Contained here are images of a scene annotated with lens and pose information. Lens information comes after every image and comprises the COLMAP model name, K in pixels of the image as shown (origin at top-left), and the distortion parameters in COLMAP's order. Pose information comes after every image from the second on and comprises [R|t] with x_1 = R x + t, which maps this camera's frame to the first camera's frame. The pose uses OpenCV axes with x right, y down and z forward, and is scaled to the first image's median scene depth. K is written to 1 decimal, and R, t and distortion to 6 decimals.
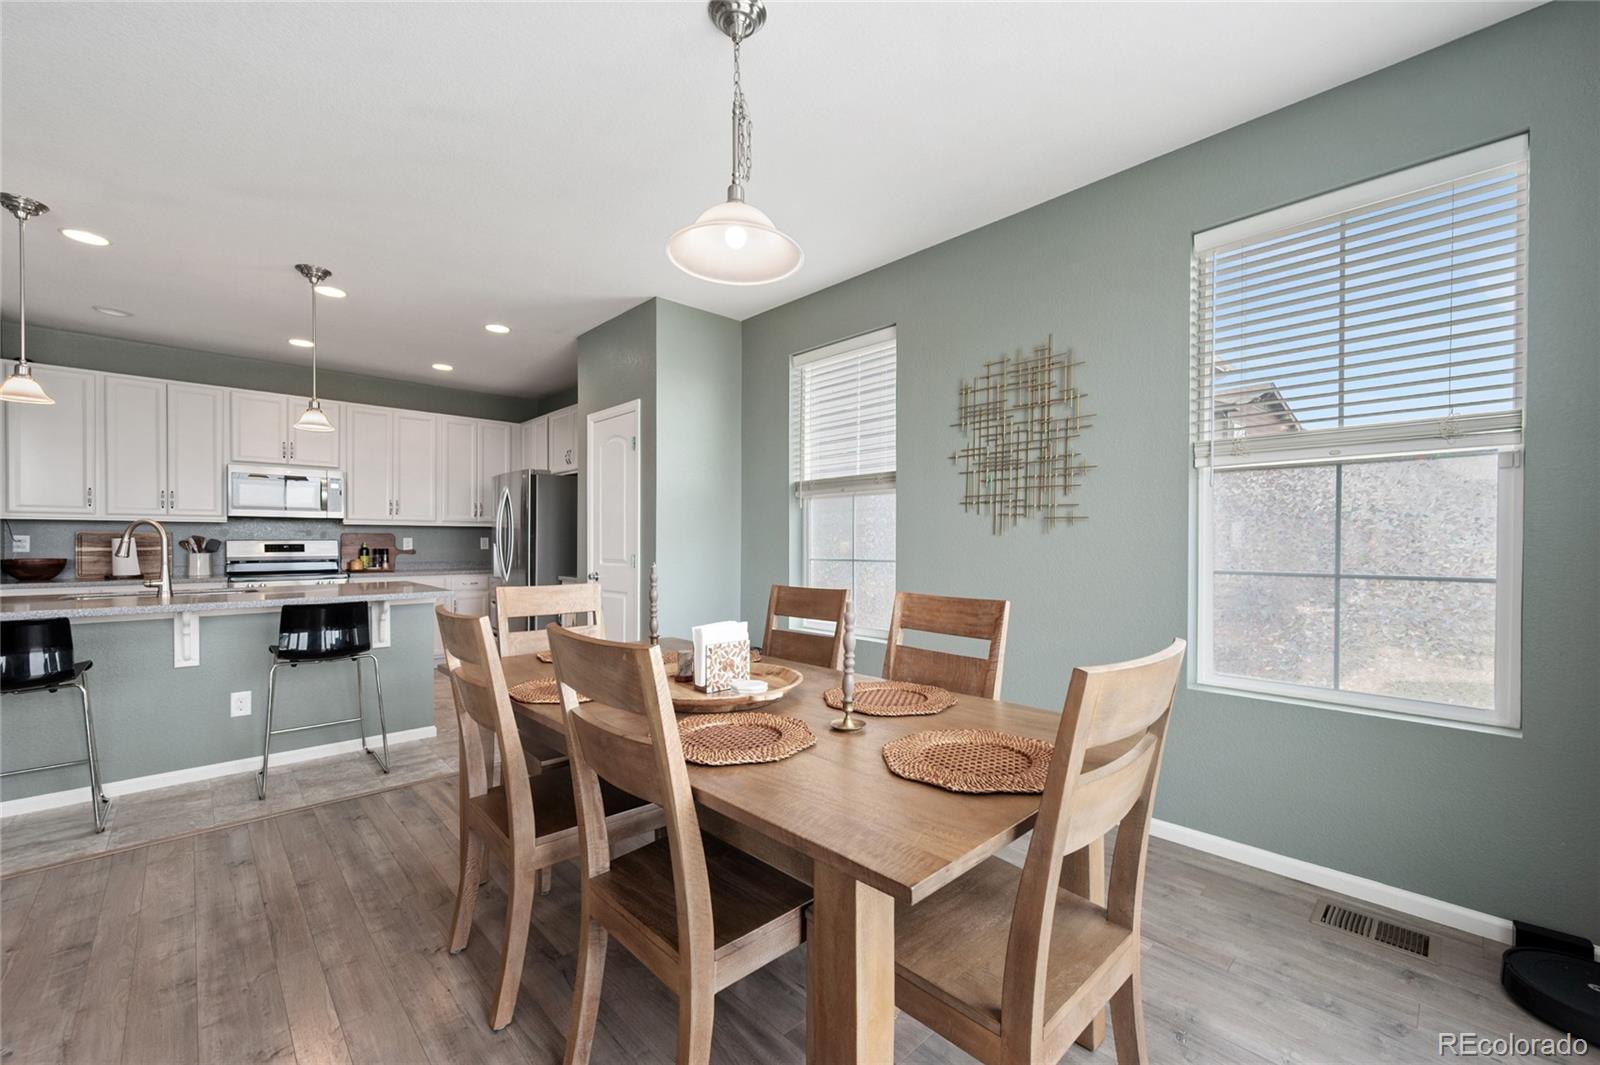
lens RADIAL K [[644.0, 0, 808.6], [0, 644.0, 546.5], [0, 0, 1]] dist [0.001054, 0.000344]
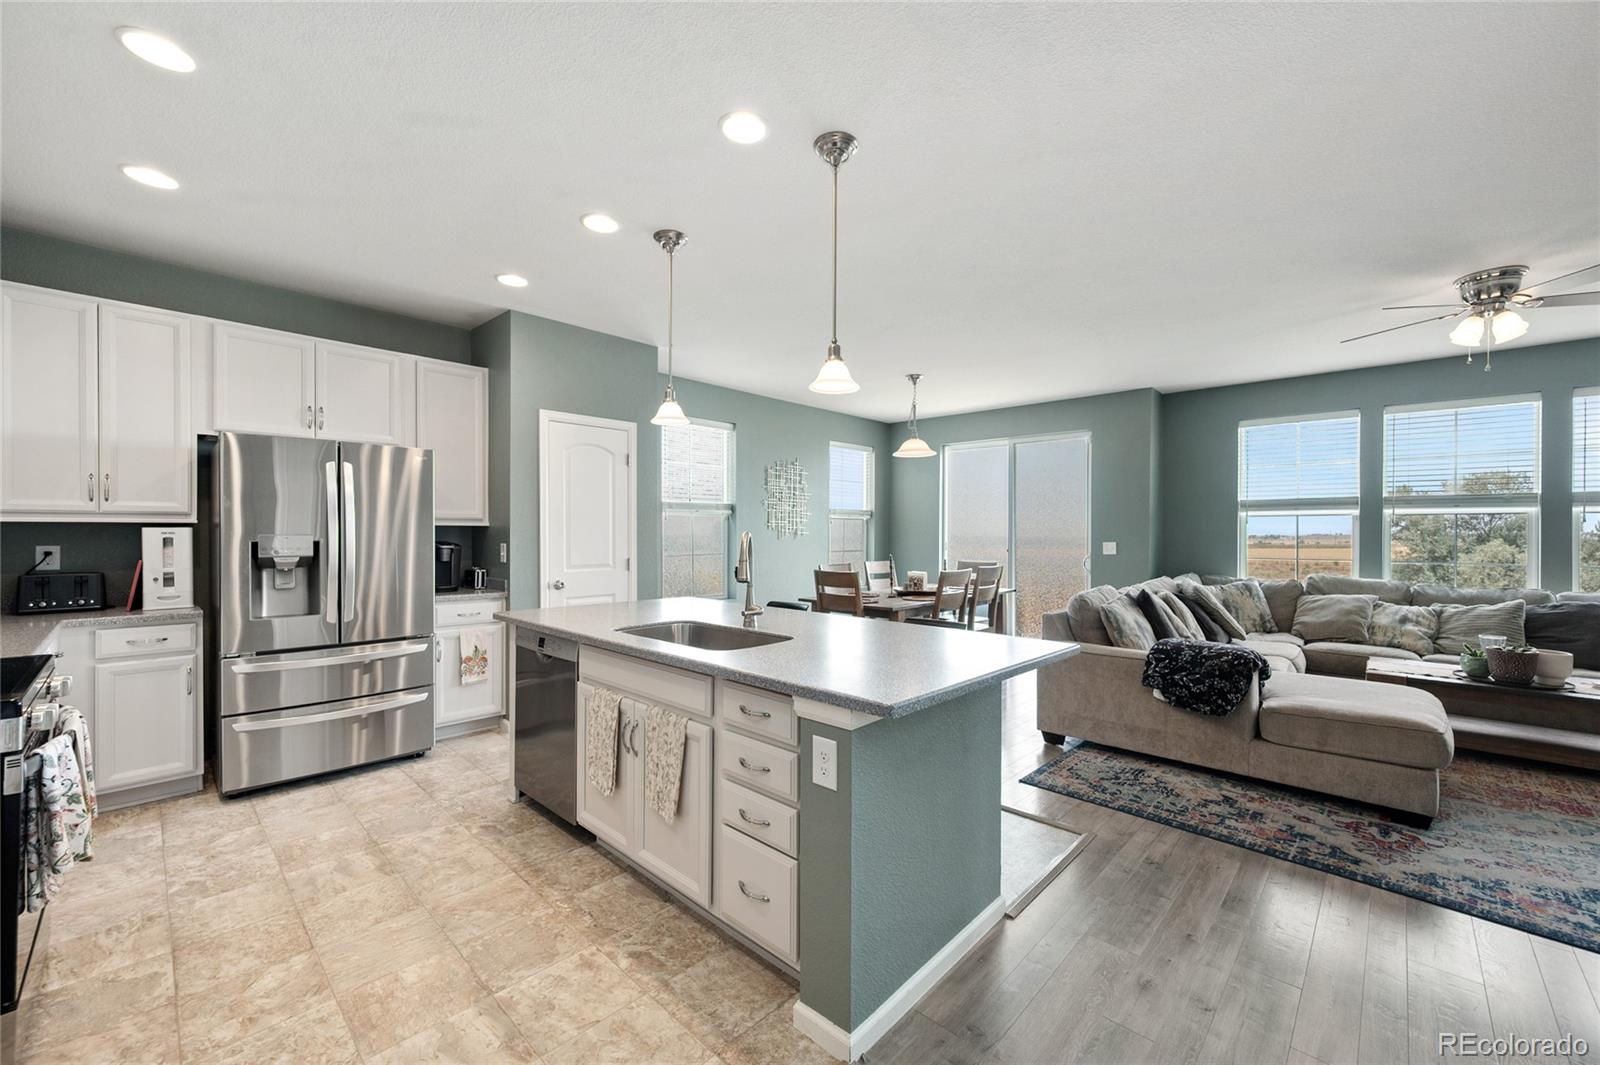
lens RADIAL K [[633.8, 0, 800.5], [0, 633.8, 535.8], [0, 0, 1]] dist [0.000292, 0.000559]
pose [[-0.045895, -0.006434, 0.998926, -1.213944], [0.003397, 0.999972, 0.006597, -0.028800], [-0.998940, 0.003696, -0.045872, 0.652507]]
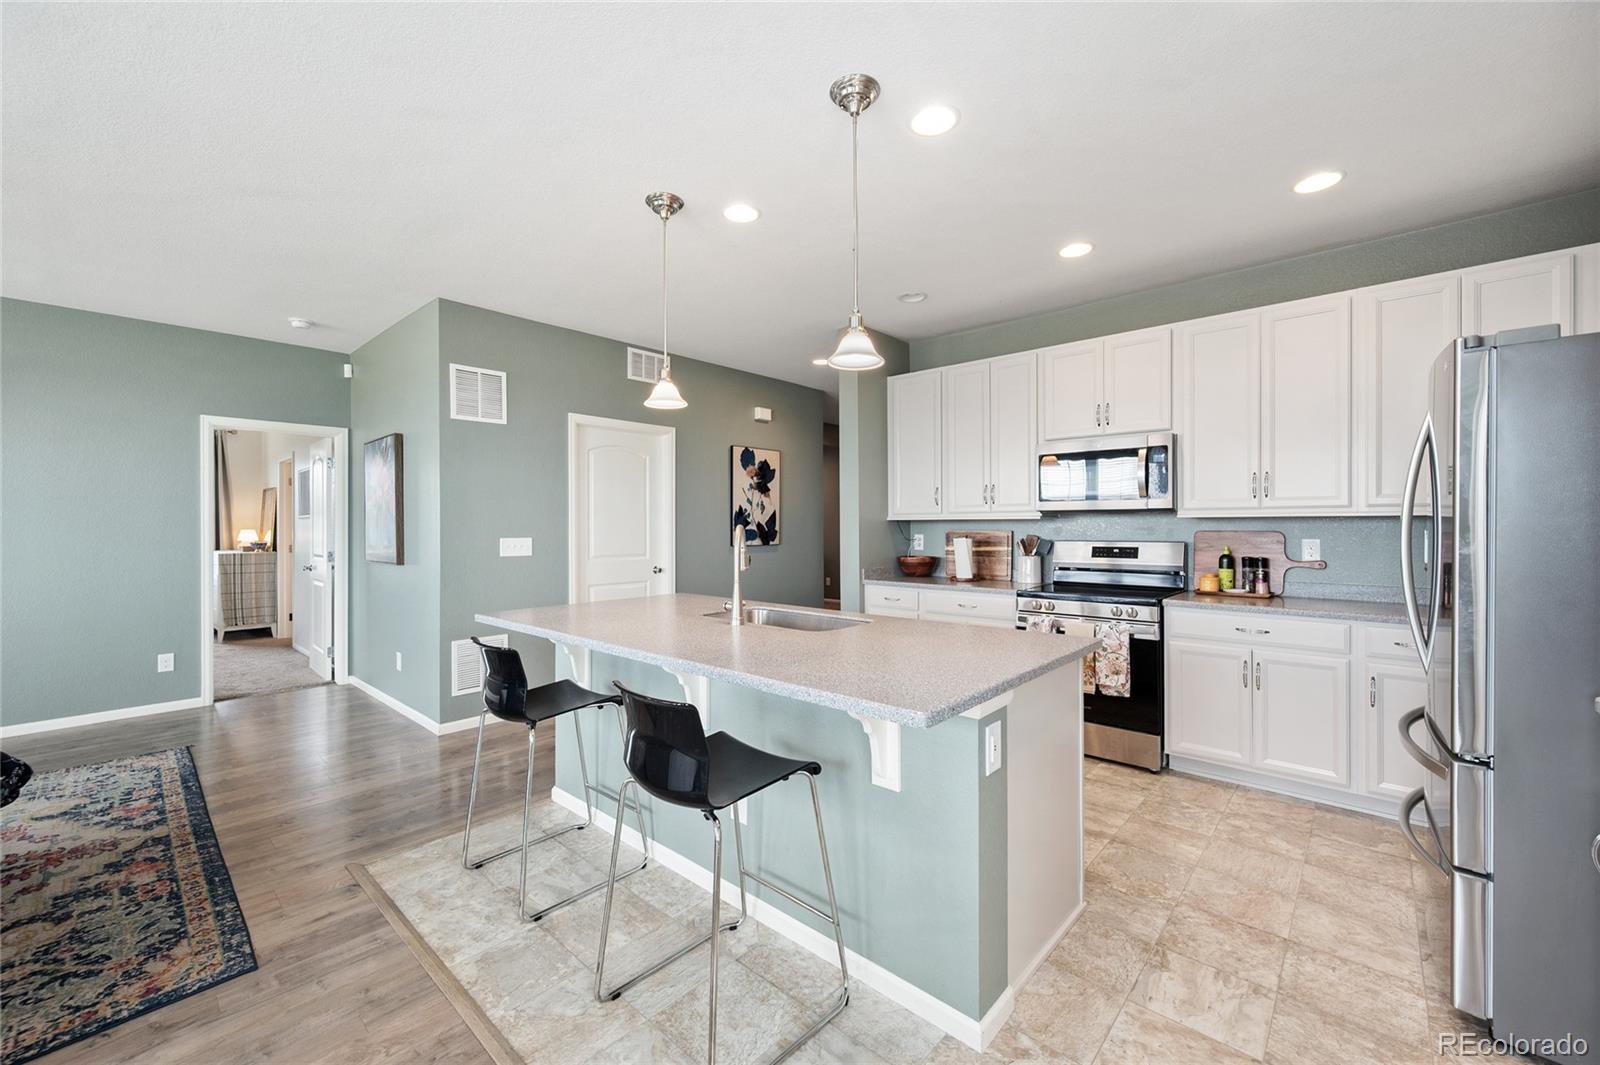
lens RADIAL K [[636.9, 0, 802.5], [0, 636.9, 527.0], [0, 0, 1]] dist [0.000747, 0.000420]
pose [[0.072904, 0.000270, -0.997339, -0.150630], [-0.004966, 0.999988, -0.000092, -0.027198], [0.997327, 0.004960, 0.072904, 0.685502]]
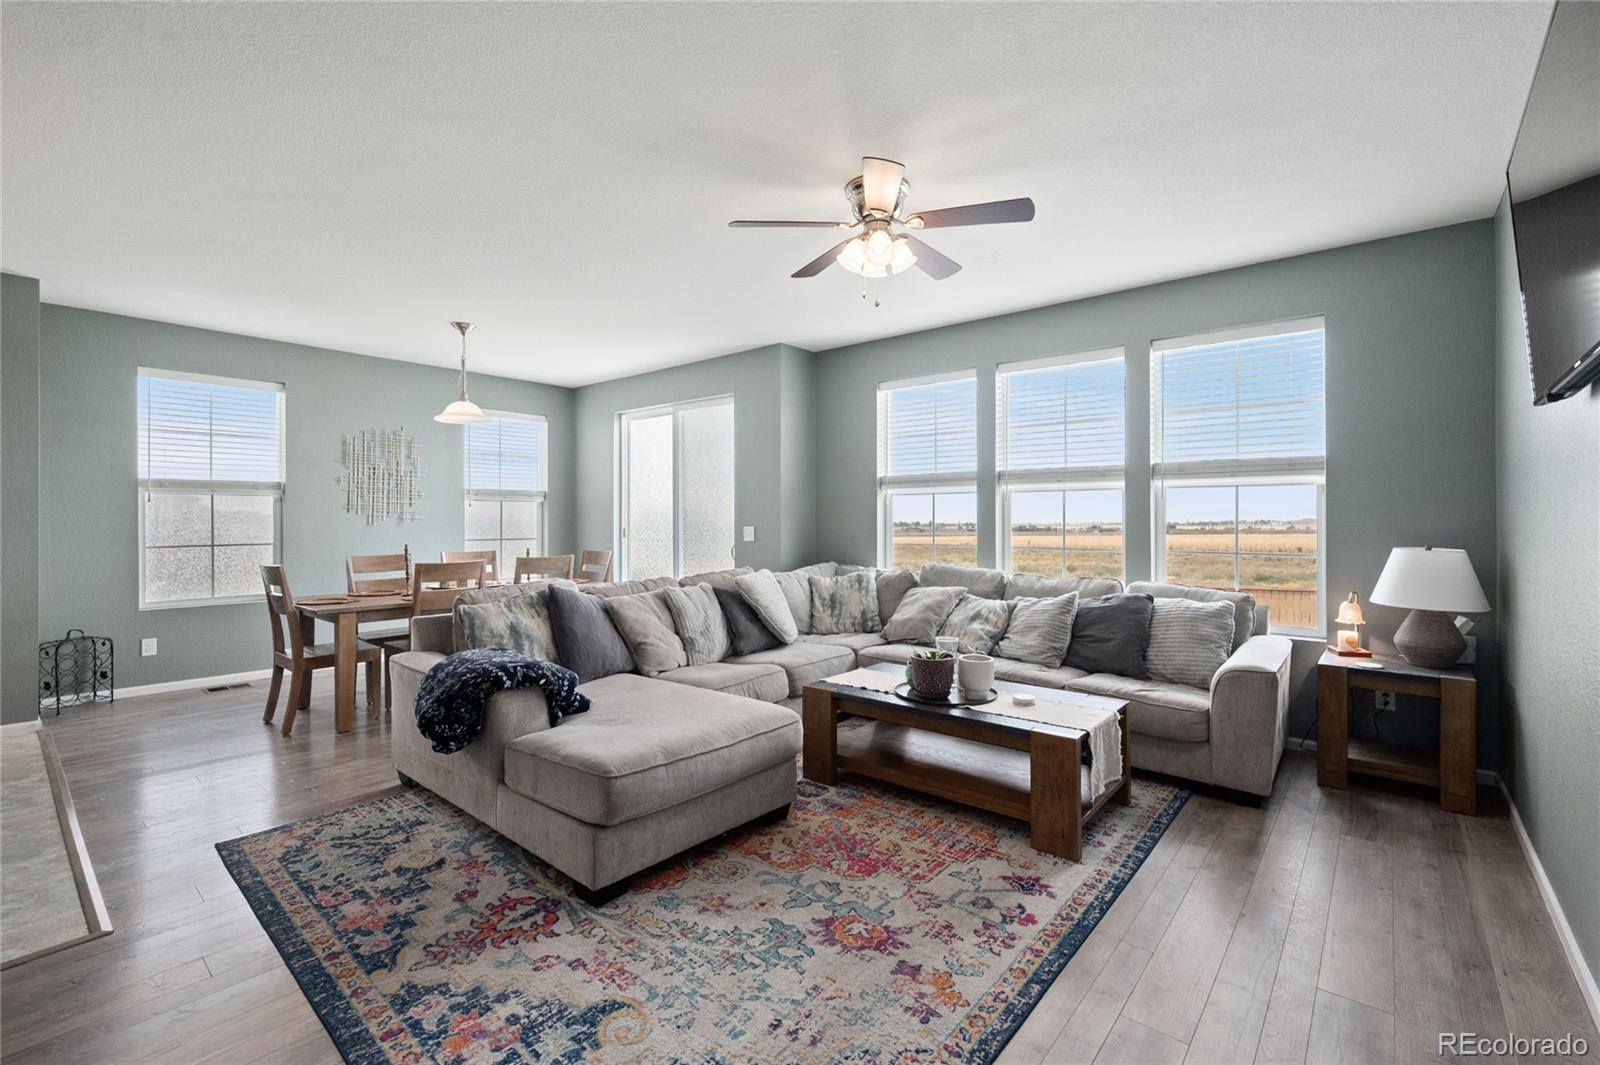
lens RADIAL K [[693.2, 0, 805.2], [0, 693.2, 526.8], [0, 0, 1]] dist [0.001464, -0.000241]
pose [[-0.101816, -0.010756, 0.994745, -1.146109], [0.008553, 0.999895, 0.011688, -0.017875], [-0.994766, 0.009698, -0.101713, -0.021696]]
